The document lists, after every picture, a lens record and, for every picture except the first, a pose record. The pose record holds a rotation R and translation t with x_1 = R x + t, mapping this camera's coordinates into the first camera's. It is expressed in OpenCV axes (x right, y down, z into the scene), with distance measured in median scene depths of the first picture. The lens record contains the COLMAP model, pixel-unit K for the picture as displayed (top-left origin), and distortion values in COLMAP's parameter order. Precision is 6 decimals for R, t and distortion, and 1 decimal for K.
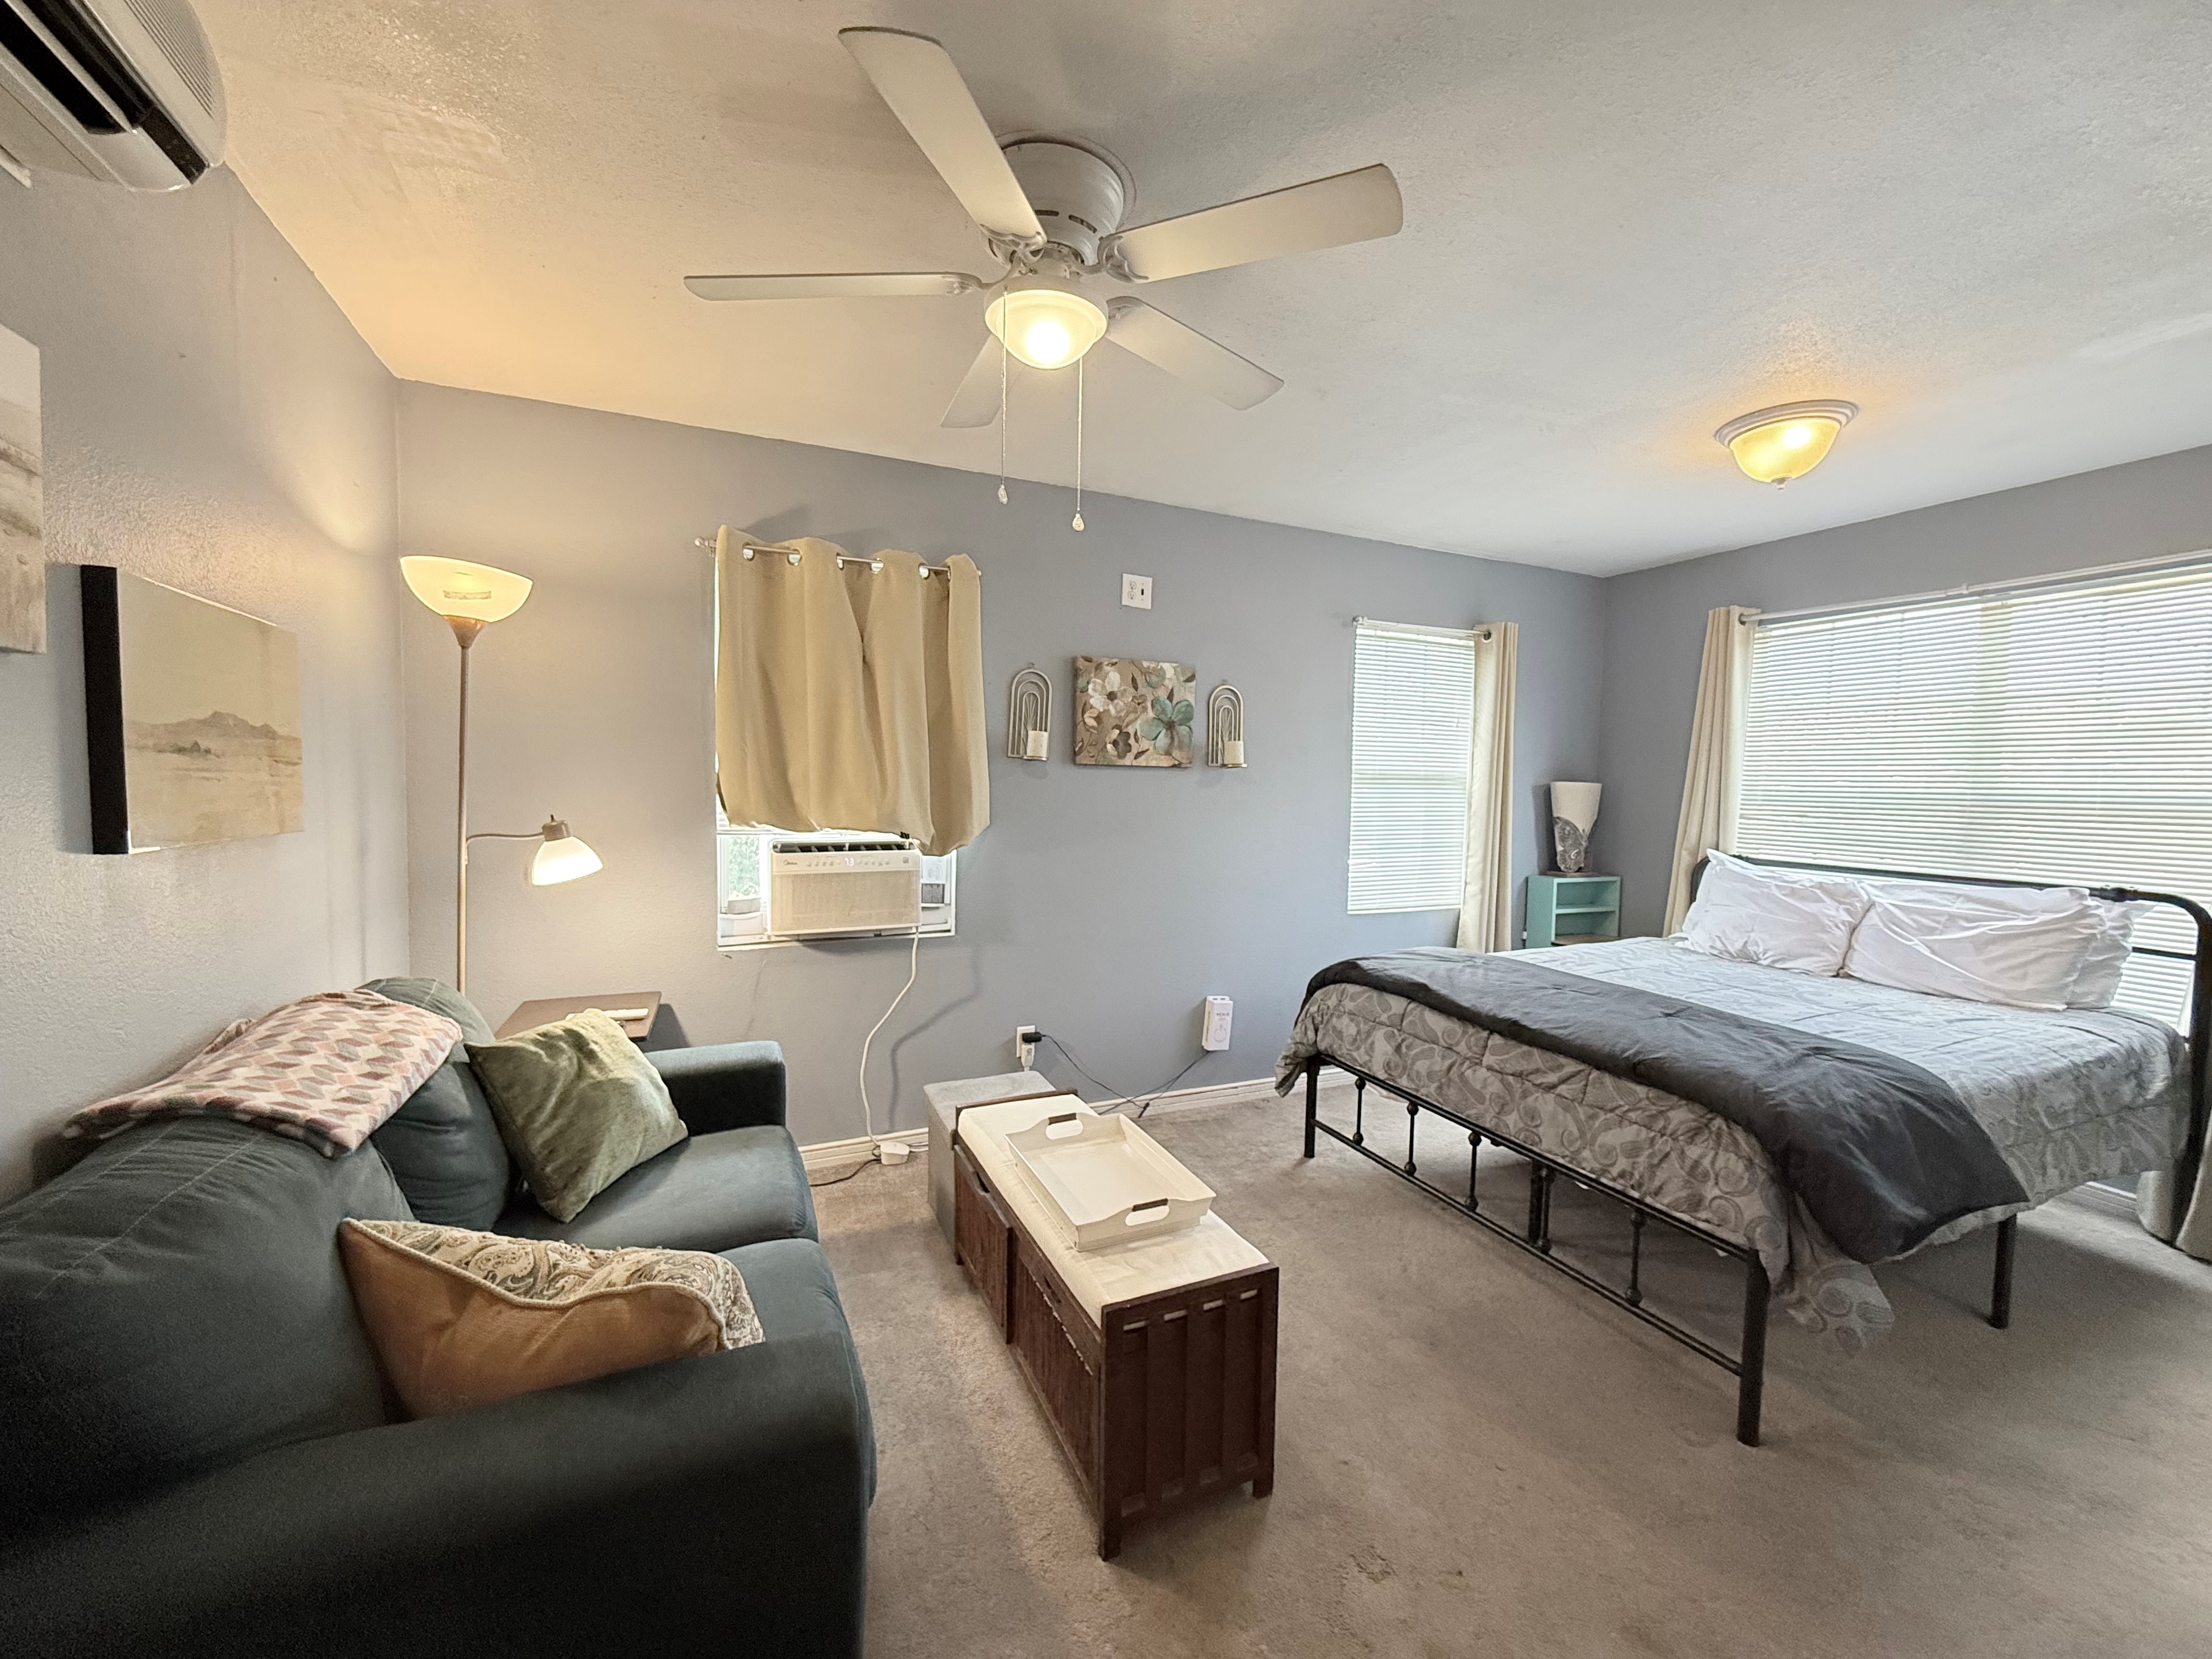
lens RADIAL K [[883.2, 0, 1108.6], [0, 883.2, 829.1], [0, 0, 1]] dist [0.000984, -0.000373]
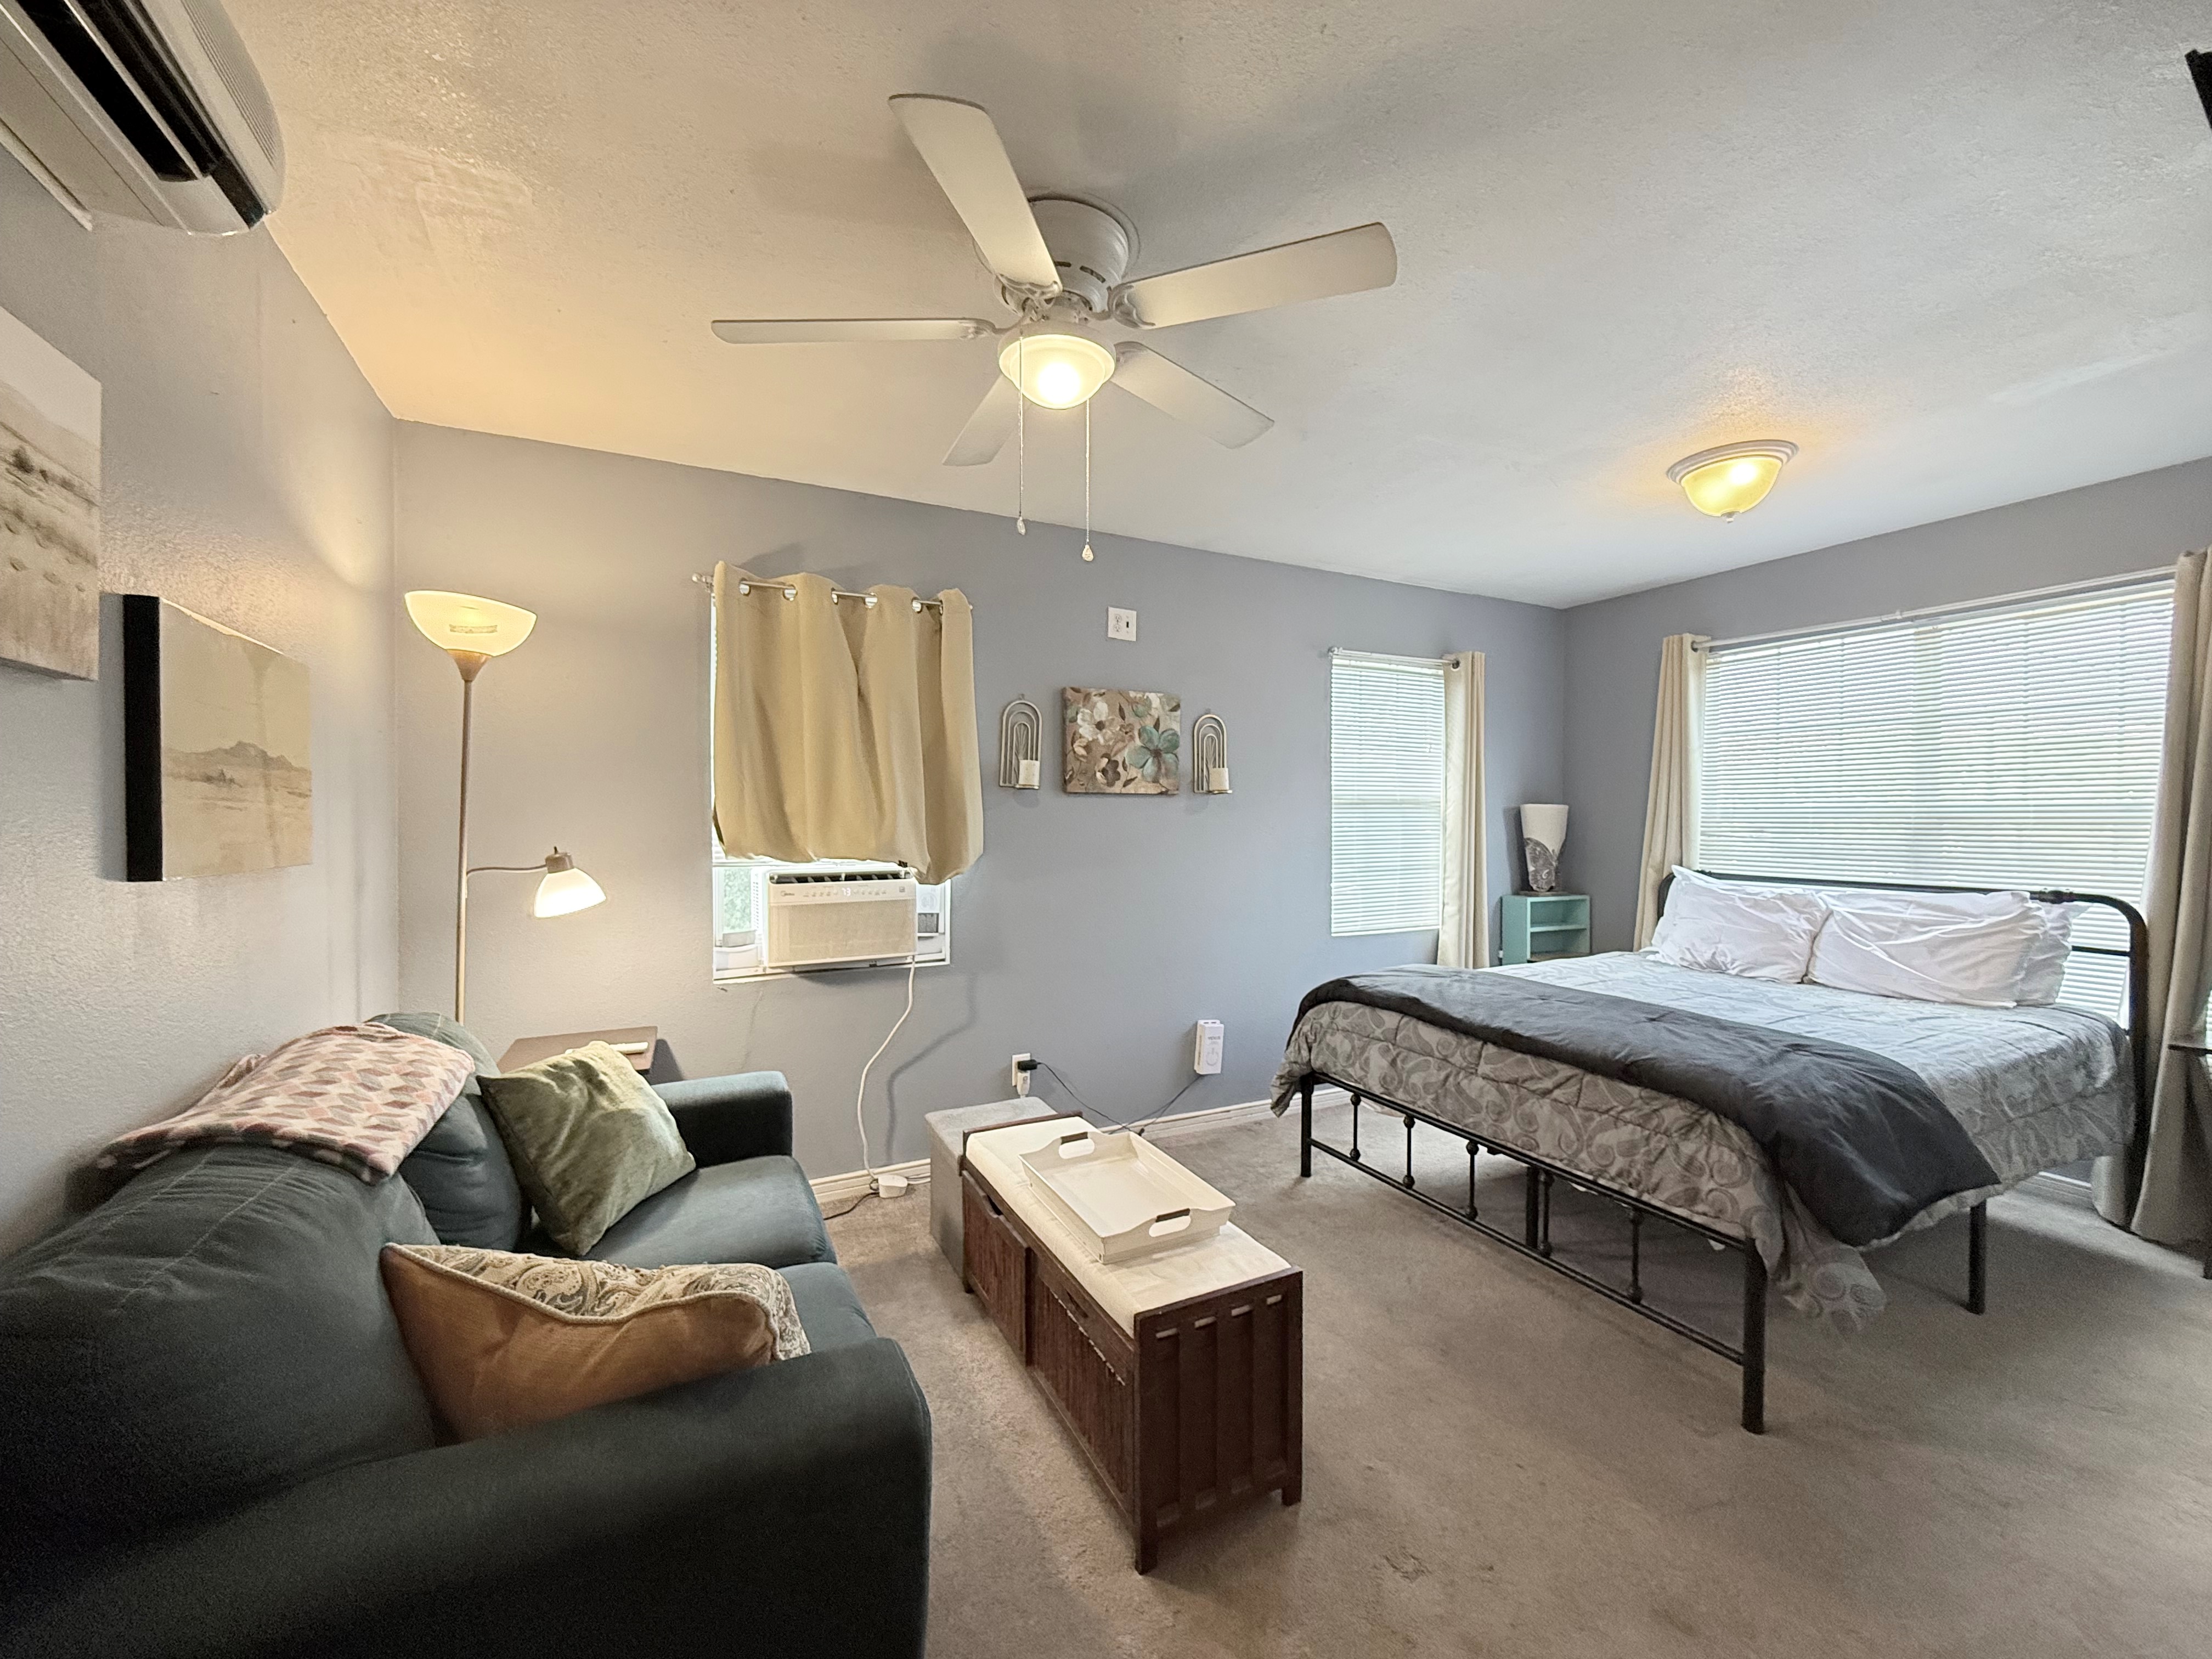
lens RADIAL K [[883.2, 0, 1108.7], [0, 883.2, 829.0], [0, 0, 1]] dist [0.000984, -0.000373]
pose [[0.998987, -0.017977, 0.041249, -0.041049], [0.019716, 0.998917, -0.042152, 0.016141], [-0.040447, 0.042922, 0.998259, -0.019865]]
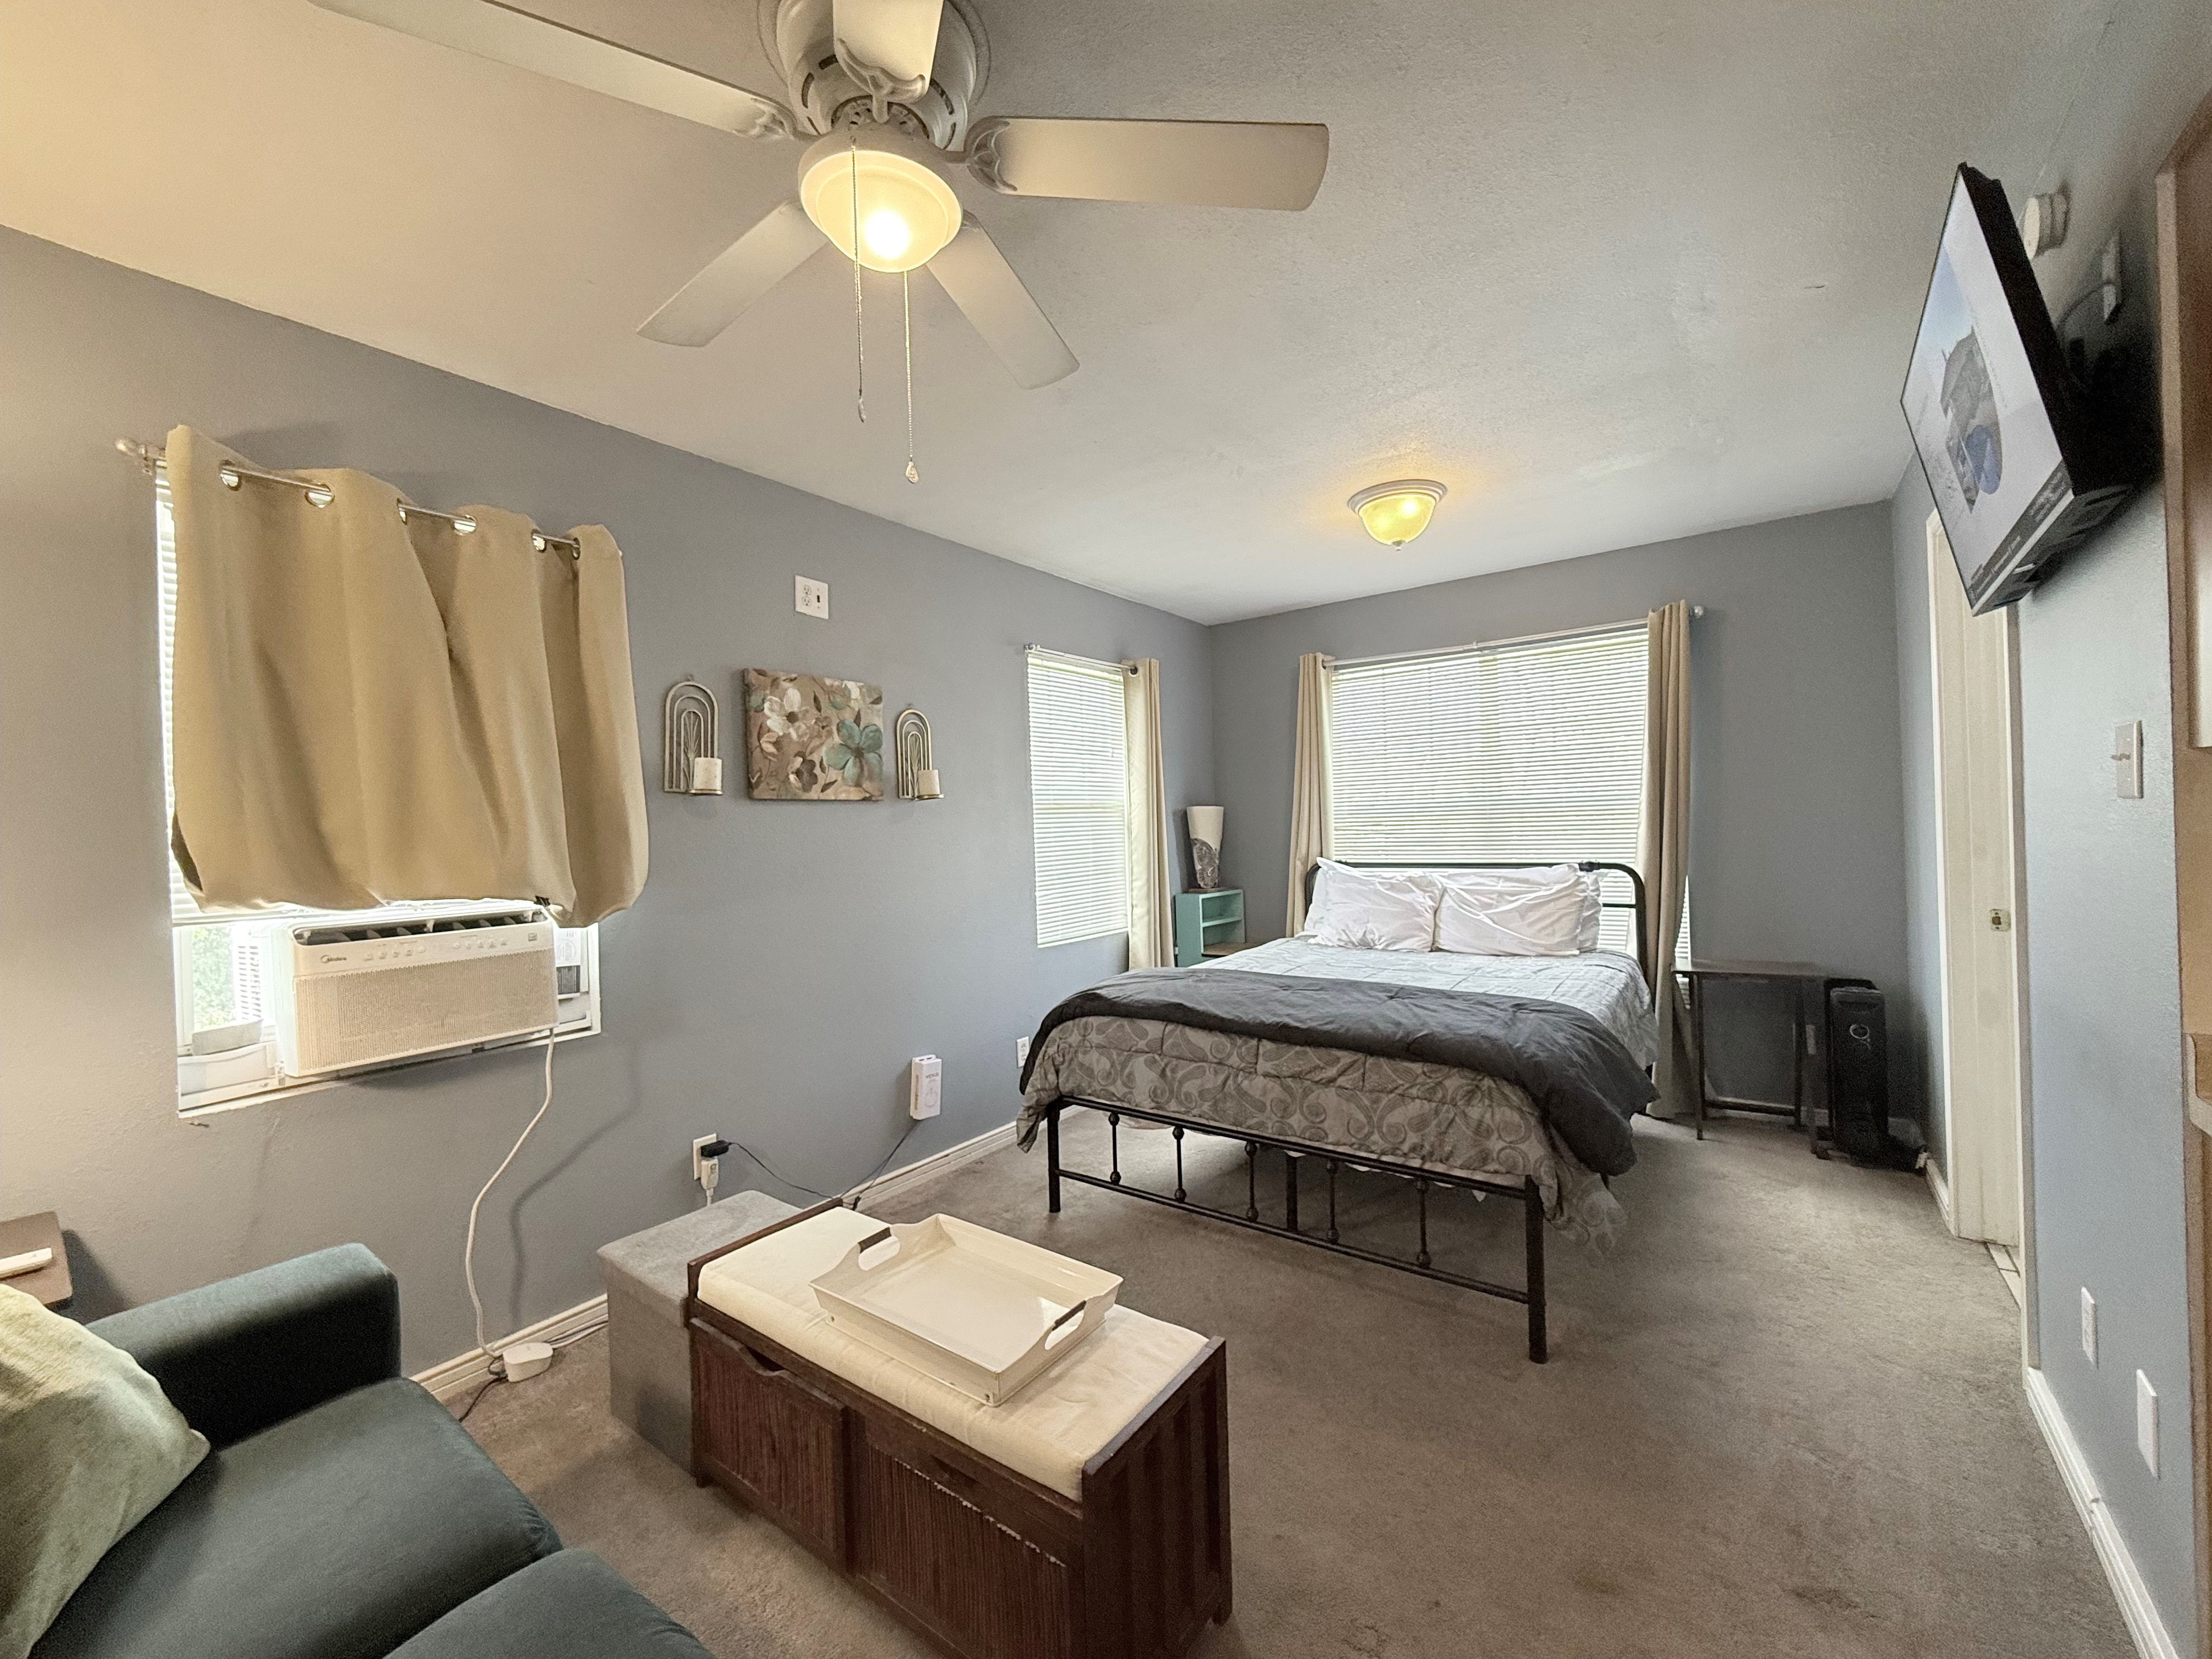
lens RADIAL K [[883.2, 0, 1111.4], [0, 883.2, 829.4], [0, 0, 1]] dist [0.000984, -0.000373]
pose [[0.869682, -0.047445, 0.491328, -0.200436], [0.074457, 0.996590, -0.035557, 0.010604], [-0.487965, 0.067506, 0.870249, 0.170645]]
